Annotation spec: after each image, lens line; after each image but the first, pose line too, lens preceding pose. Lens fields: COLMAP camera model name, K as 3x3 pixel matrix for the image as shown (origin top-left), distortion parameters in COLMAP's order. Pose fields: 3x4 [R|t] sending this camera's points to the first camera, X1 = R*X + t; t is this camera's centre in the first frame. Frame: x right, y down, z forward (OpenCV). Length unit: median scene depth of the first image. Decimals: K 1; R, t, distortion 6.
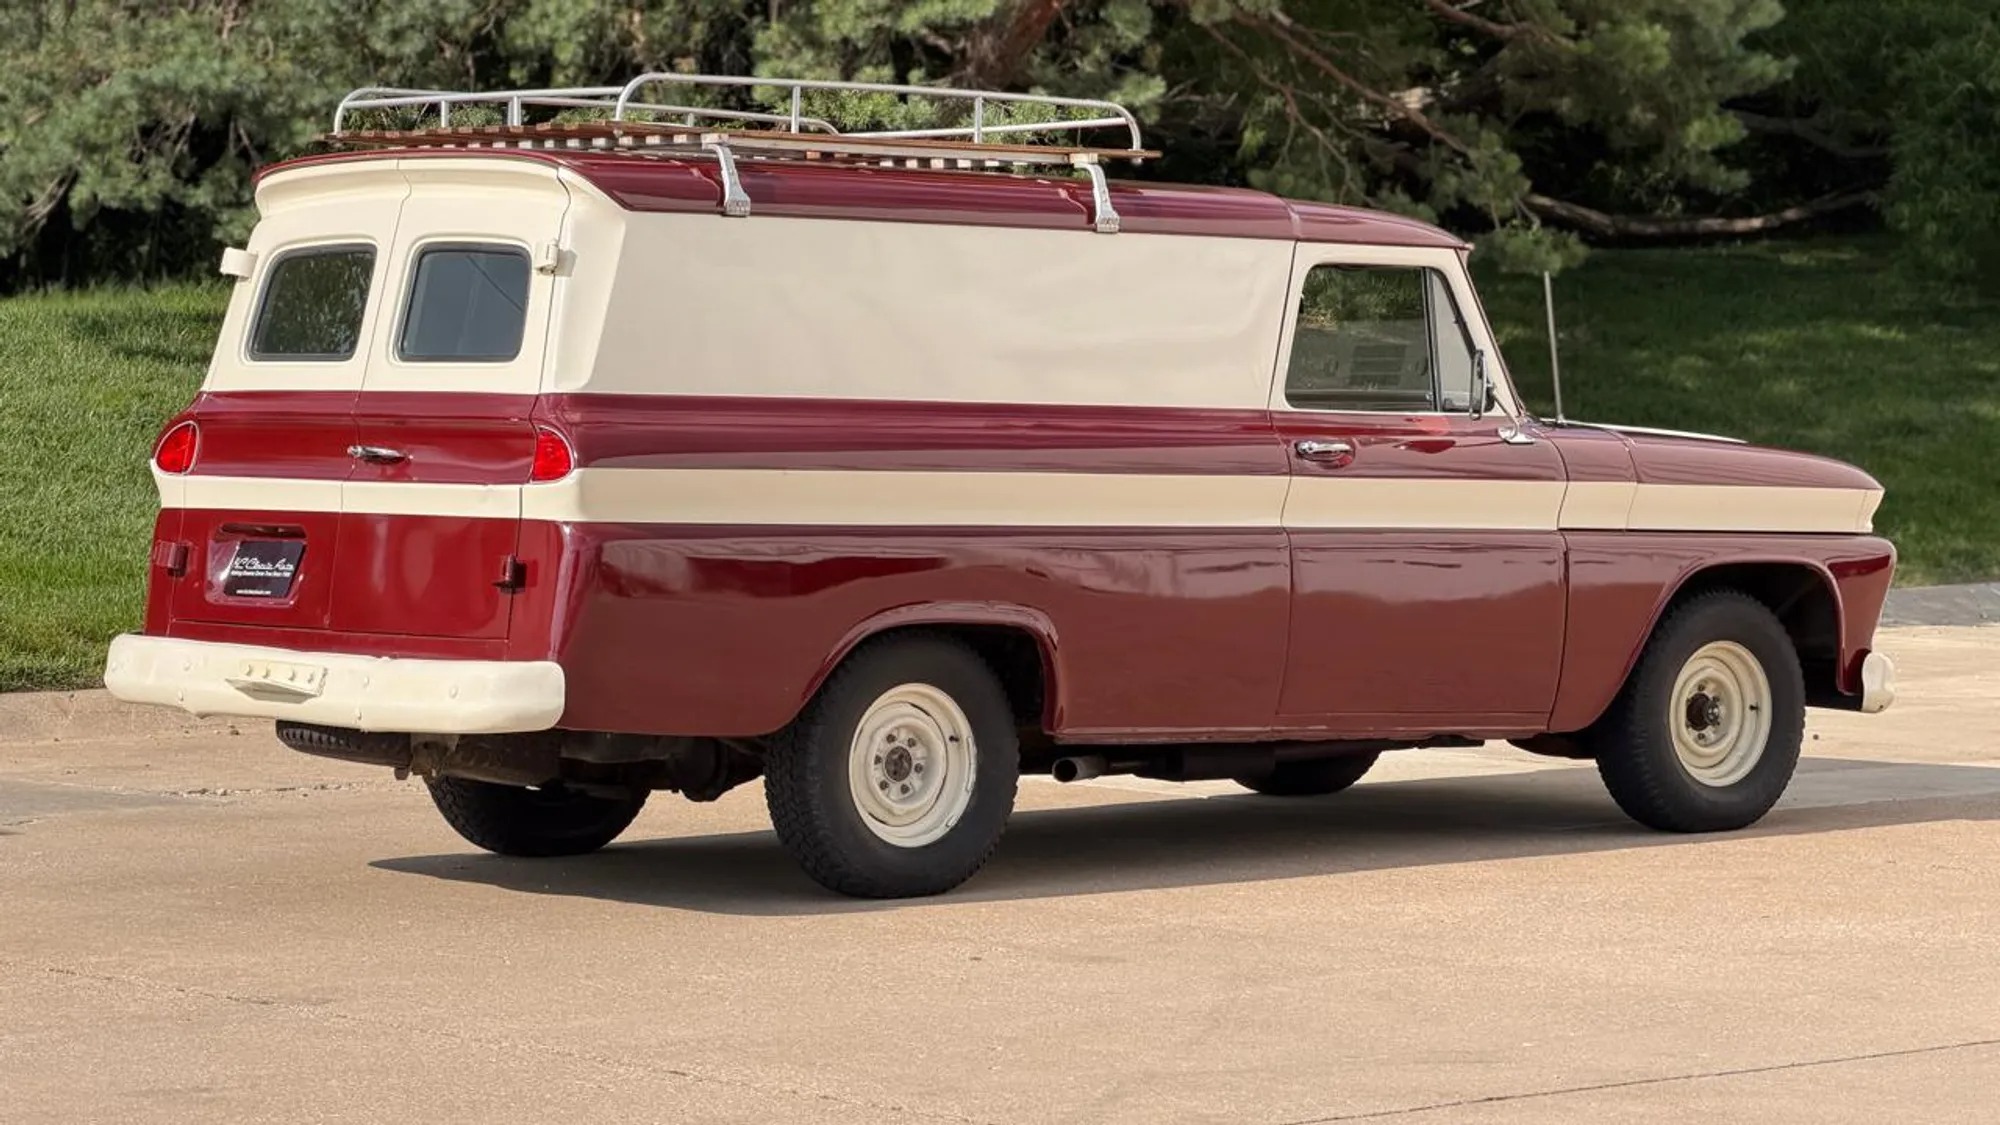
lens RADIAL K [[6261.7, 0, 1000.5], [0, 6261.7, 554.2], [0, 0, 1]] dist [0.186339, 0.000000]
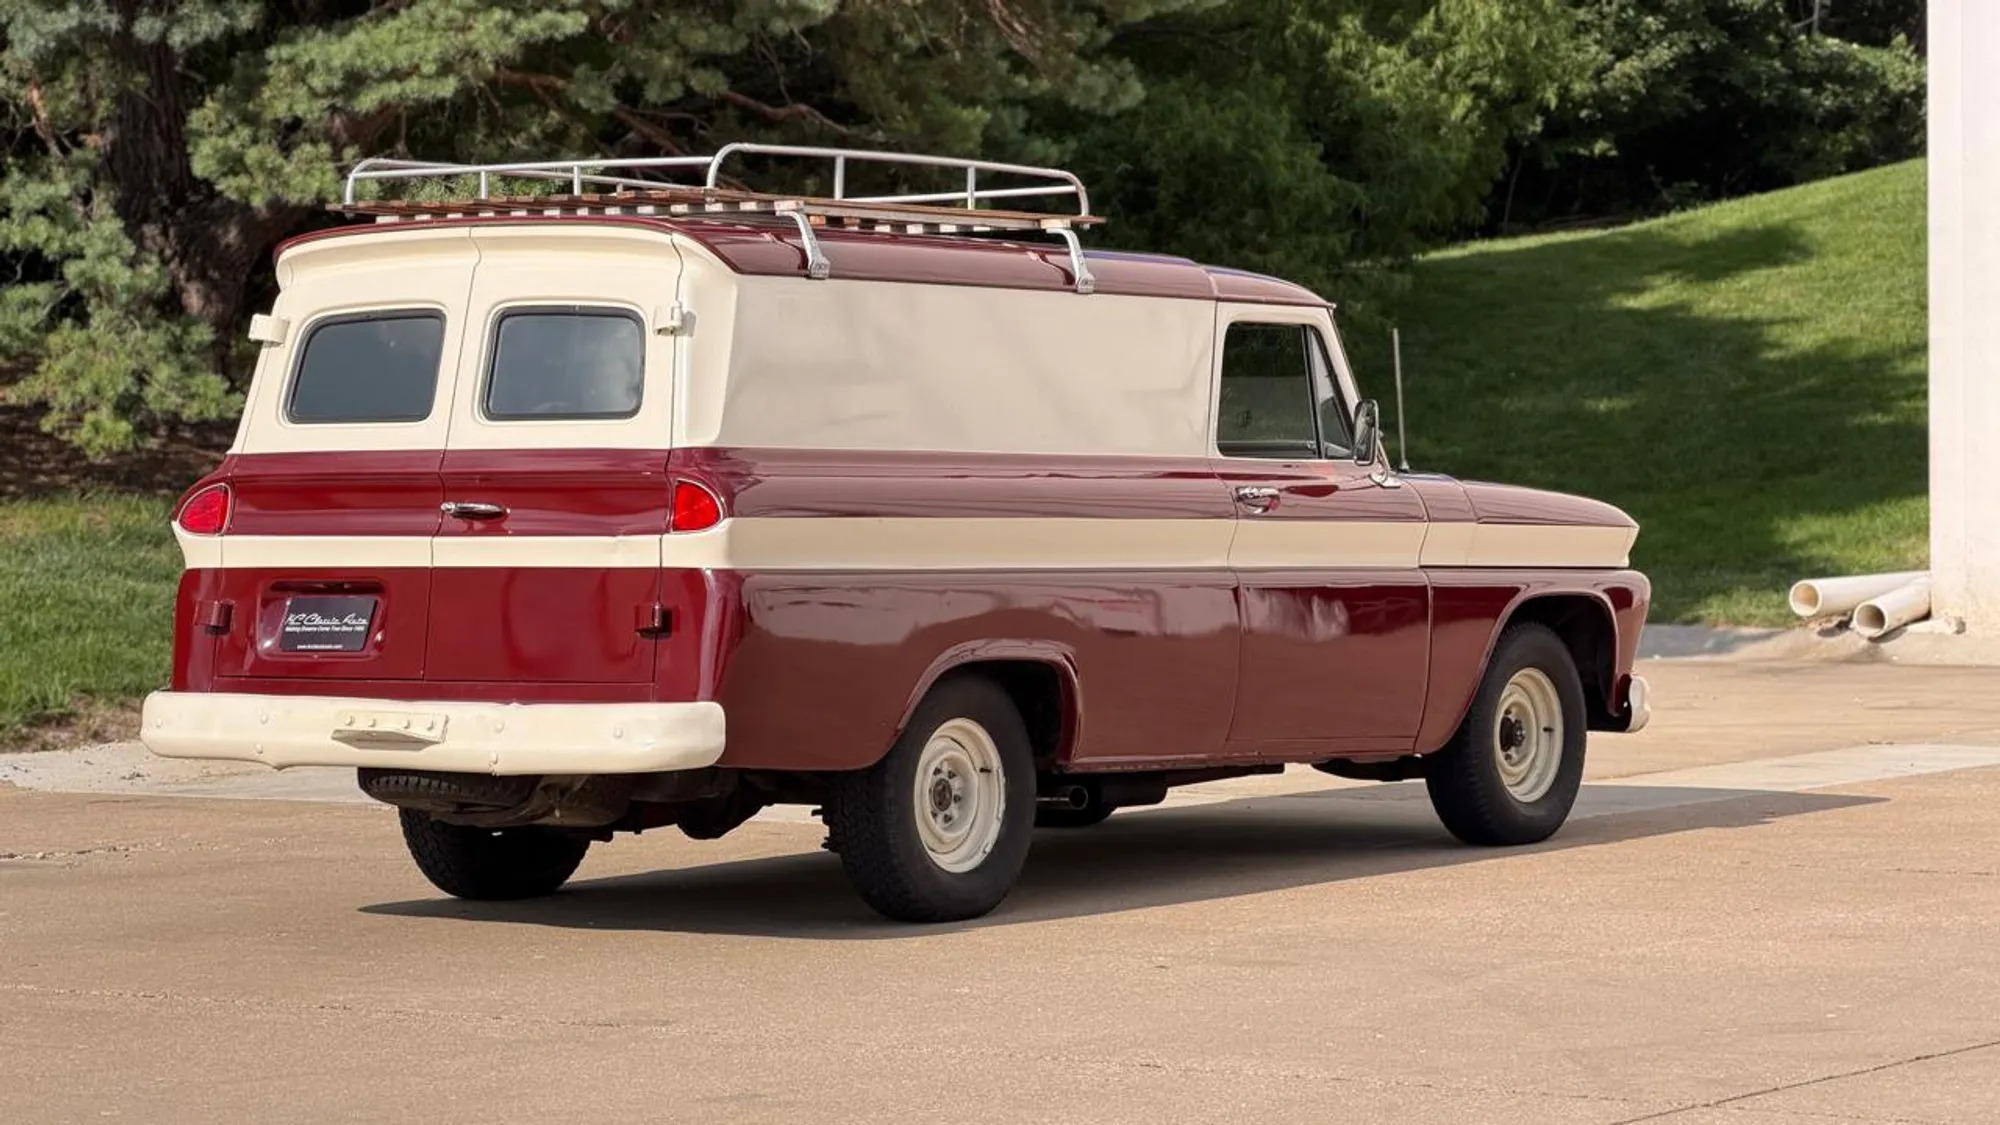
lens RADIAL K [[6261.7, 0, 1013.7], [0, 6261.7, 575.6], [0, 0, 1]] dist [0.186339, 0.000000]
pose [[0.967219, -0.018842, 0.253243, -0.264883], [0.021687, 0.999729, -0.008447, 0.005469], [-0.253015, 0.013662, 0.967366, -0.027969]]
